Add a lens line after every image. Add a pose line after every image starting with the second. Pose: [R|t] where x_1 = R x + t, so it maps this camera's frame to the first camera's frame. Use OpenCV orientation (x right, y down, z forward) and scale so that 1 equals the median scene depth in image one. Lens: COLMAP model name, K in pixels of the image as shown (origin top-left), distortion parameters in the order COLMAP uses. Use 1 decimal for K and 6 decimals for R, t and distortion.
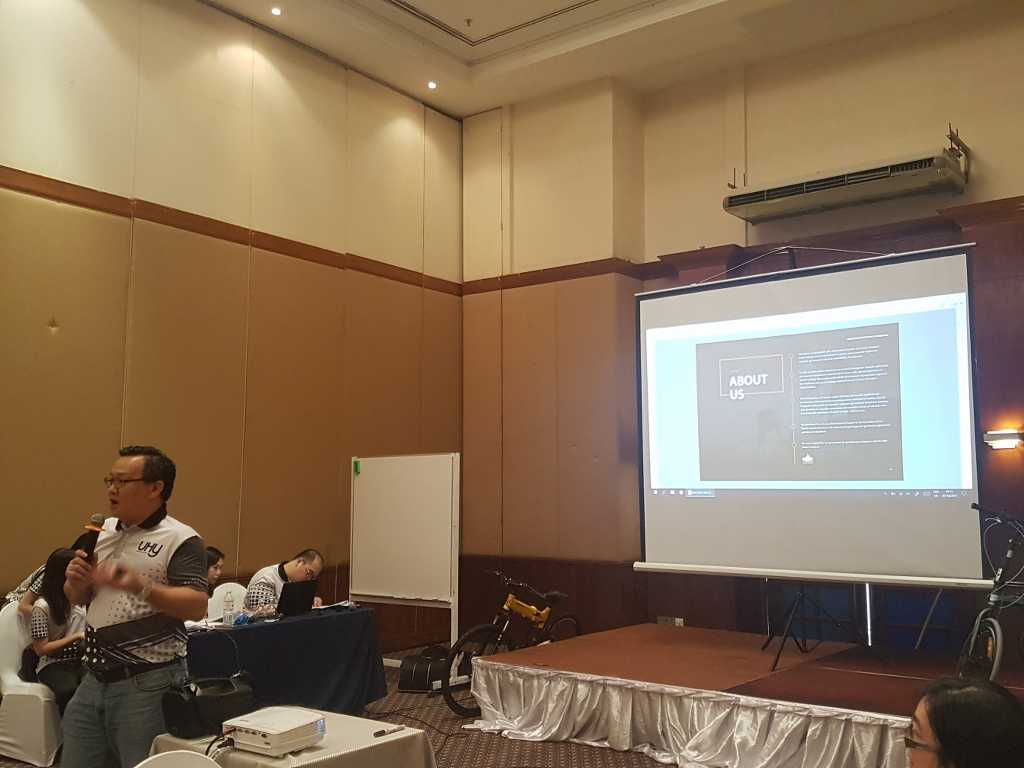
lens RADIAL K [[1022.7, 0, 528.2], [0, 1022.7, 387.4], [0, 0, 1]] dist [0.323133, -0.627023]
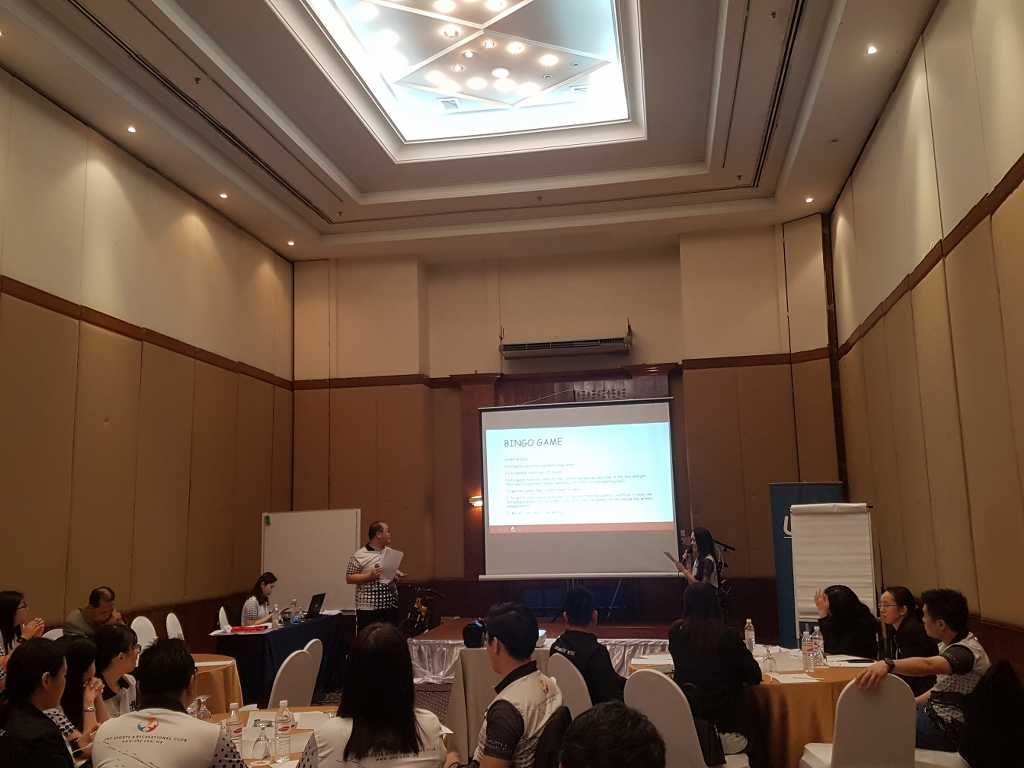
lens RADIAL K [[931.6, 0, 512.0], [0, 931.6, 384.0], [0, 0, 1]] dist [0.253195, -0.439343]
pose [[0.892457, 0.046962, 0.448682, -0.484906], [-0.022778, 0.997989, -0.059148, -0.040412], [-0.450558, 0.042567, 0.891732, -0.320243]]
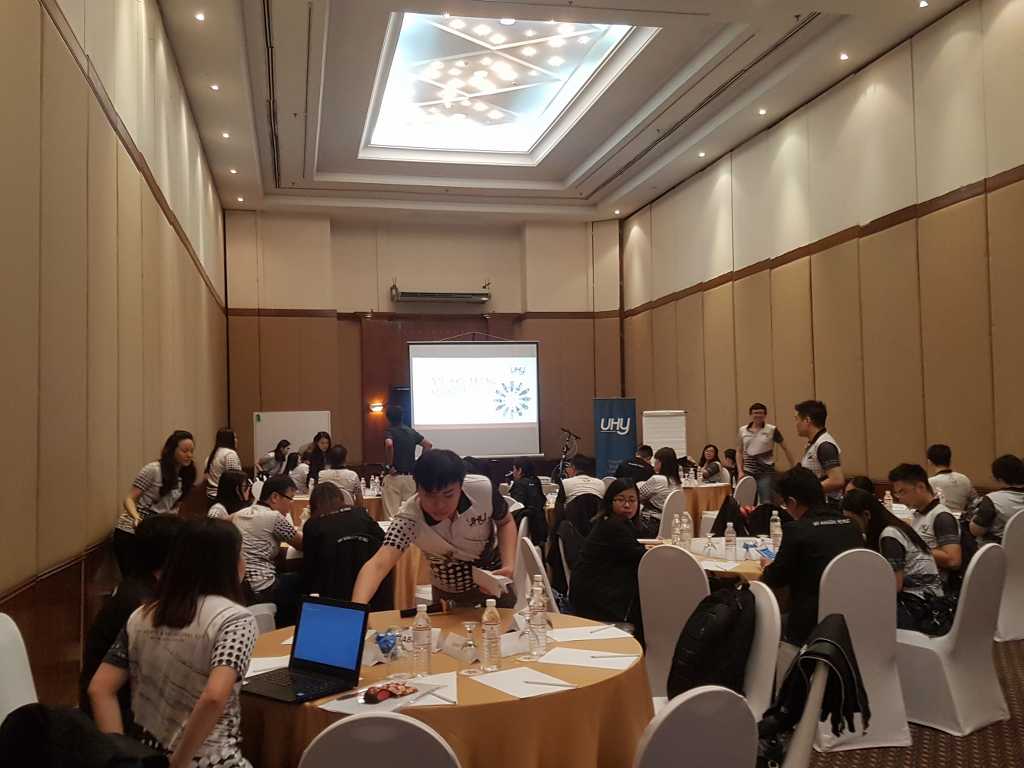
lens RADIAL K [[948.8, 0, 512.0], [0, 948.8, 384.0], [0, 0, 1]] dist [0.273142, -0.461096]
pose [[0.659520, 0.023672, 0.751314, -1.258992], [-0.060748, 0.997913, 0.021884, -0.054486], [-0.749228, -0.060074, 0.659582, -0.542356]]
